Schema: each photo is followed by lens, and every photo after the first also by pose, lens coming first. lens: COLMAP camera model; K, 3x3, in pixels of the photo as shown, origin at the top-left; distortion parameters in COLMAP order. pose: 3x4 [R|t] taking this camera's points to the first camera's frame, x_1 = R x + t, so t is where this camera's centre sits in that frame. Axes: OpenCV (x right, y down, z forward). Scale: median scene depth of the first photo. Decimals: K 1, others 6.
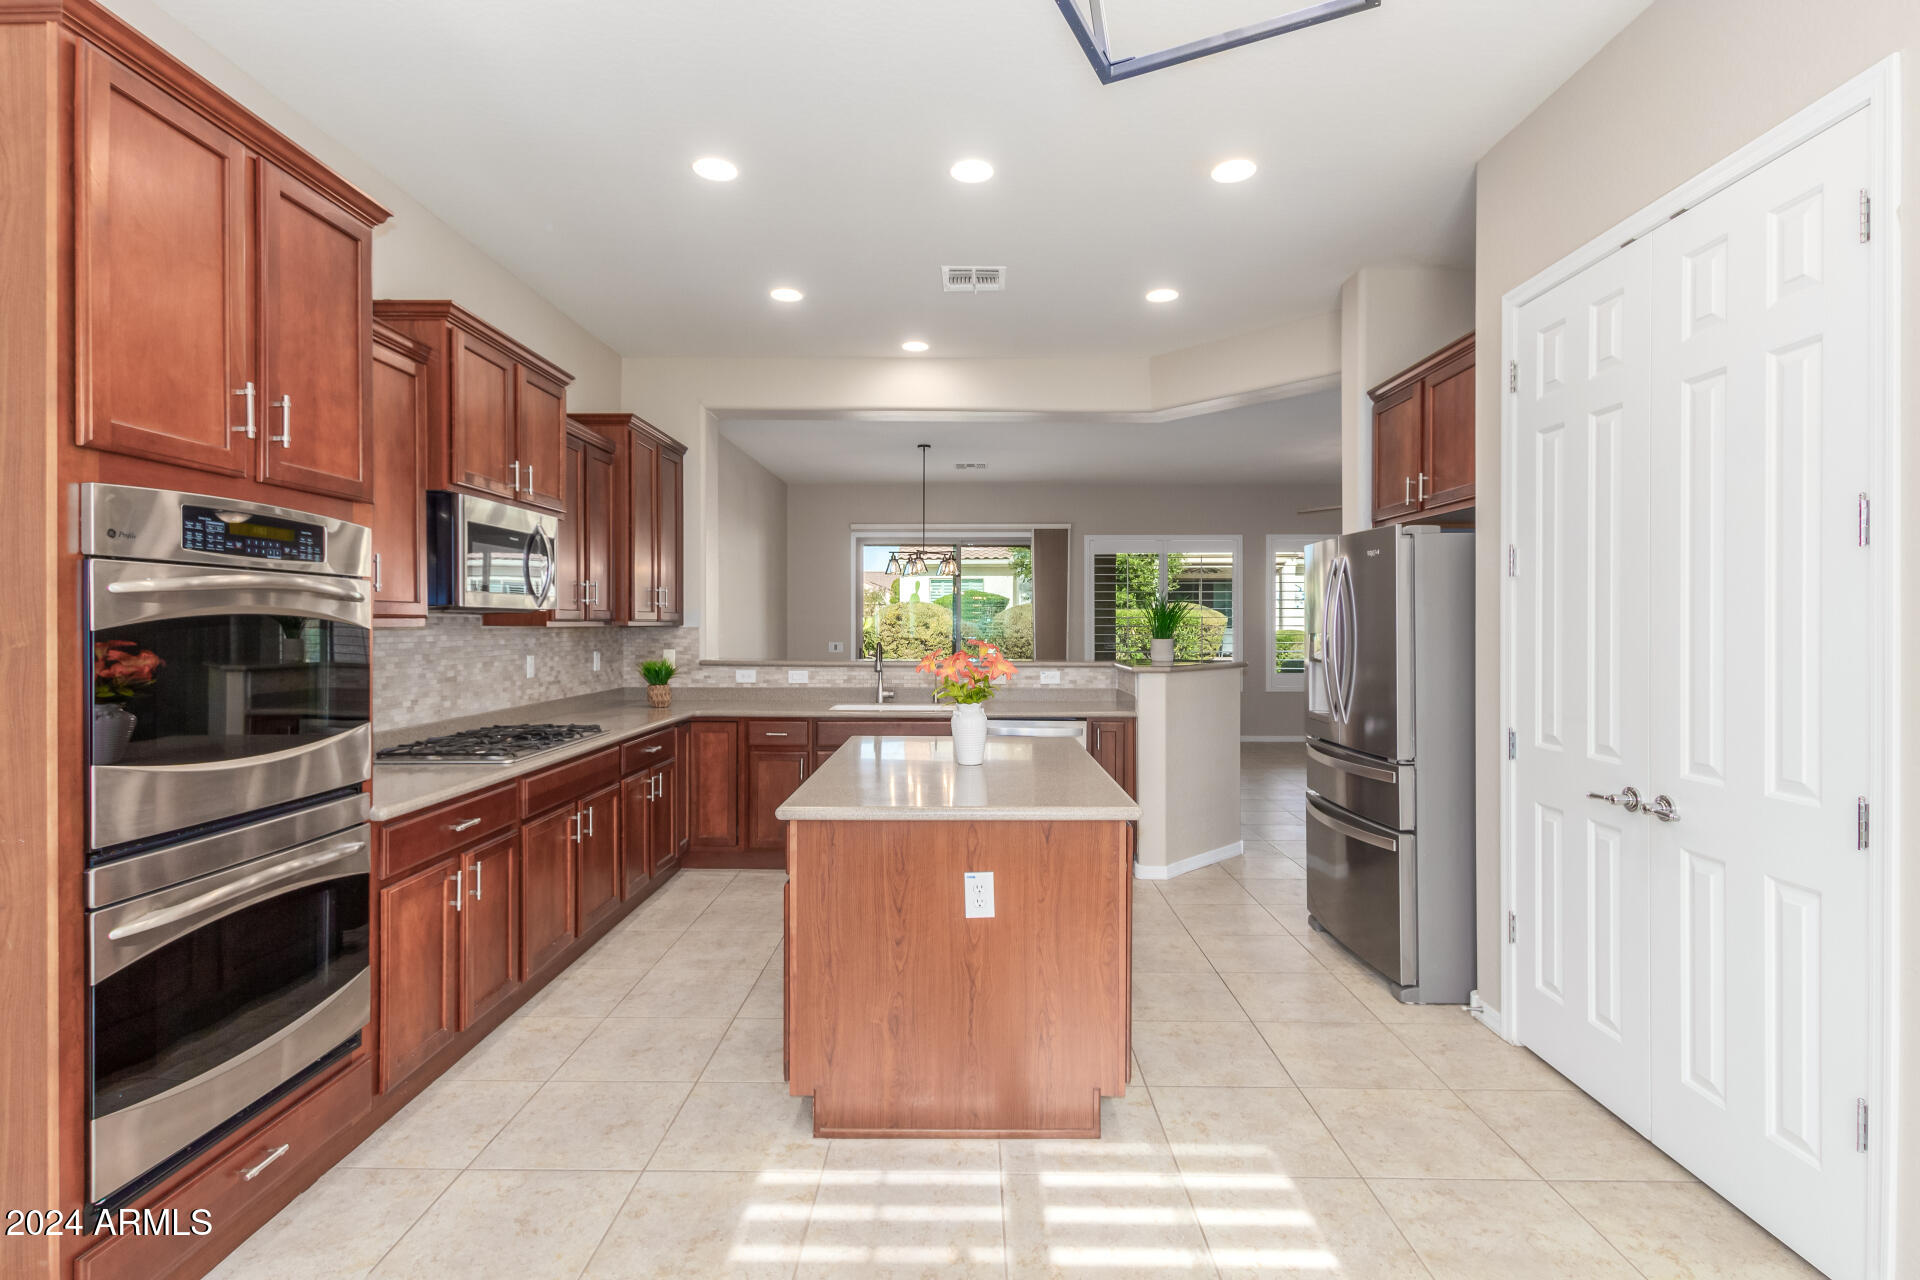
lens RADIAL K [[919.1, 0, 962.3], [0, 919.1, 627.9], [0, 0, 1]] dist [0.000384, -0.000656]
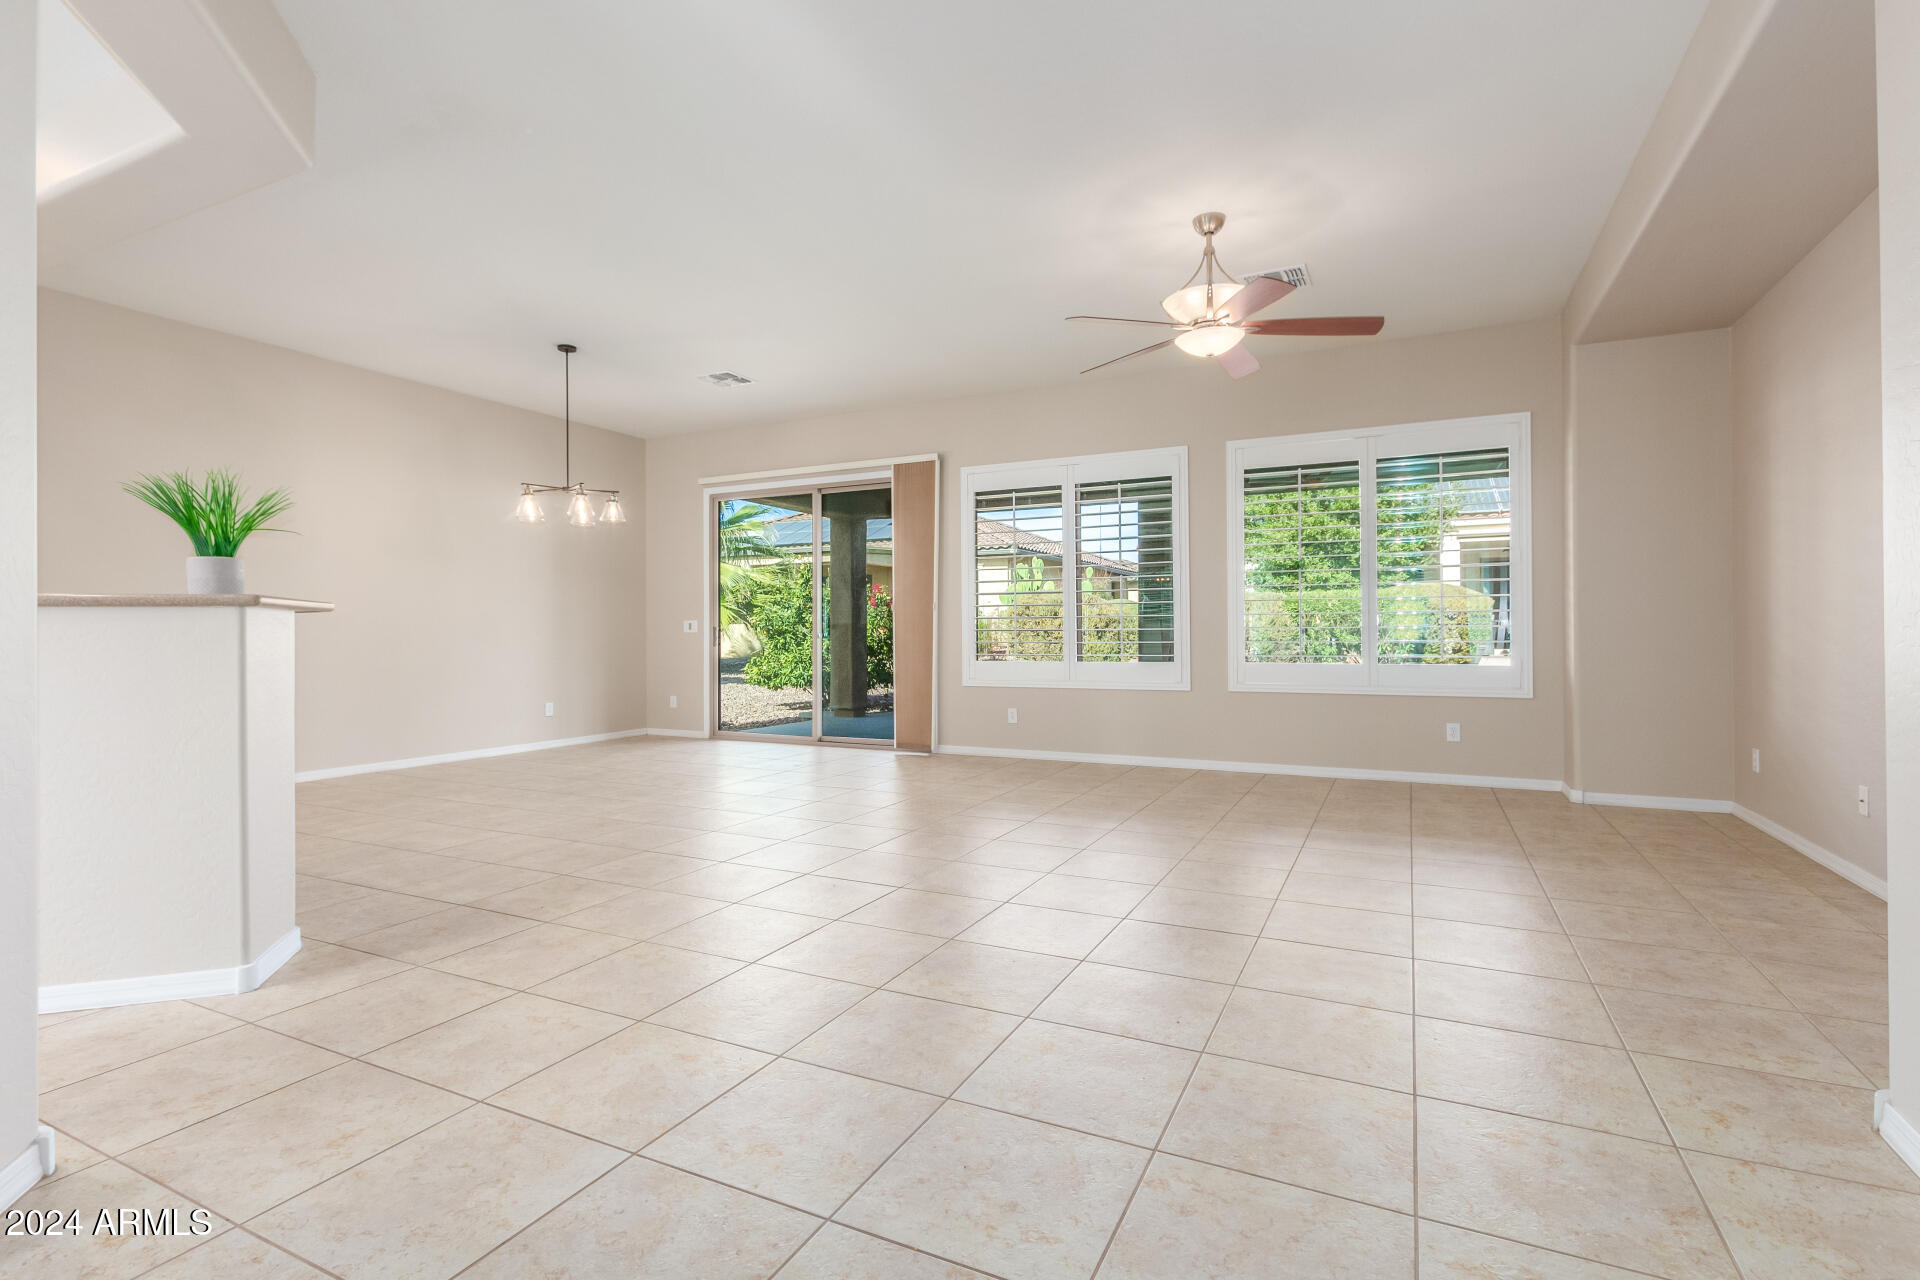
lens RADIAL K [[887.2, 0, 985.1], [0, 887.2, 636.5], [0, 0, 1]] dist [0.001772, -0.000226]
pose [[0.912174, -0.004704, -0.409776, 1.623440], [0.004349, 0.999989, -0.001797, 0.119703], [0.409780, -0.000143, 0.912184, 1.361125]]
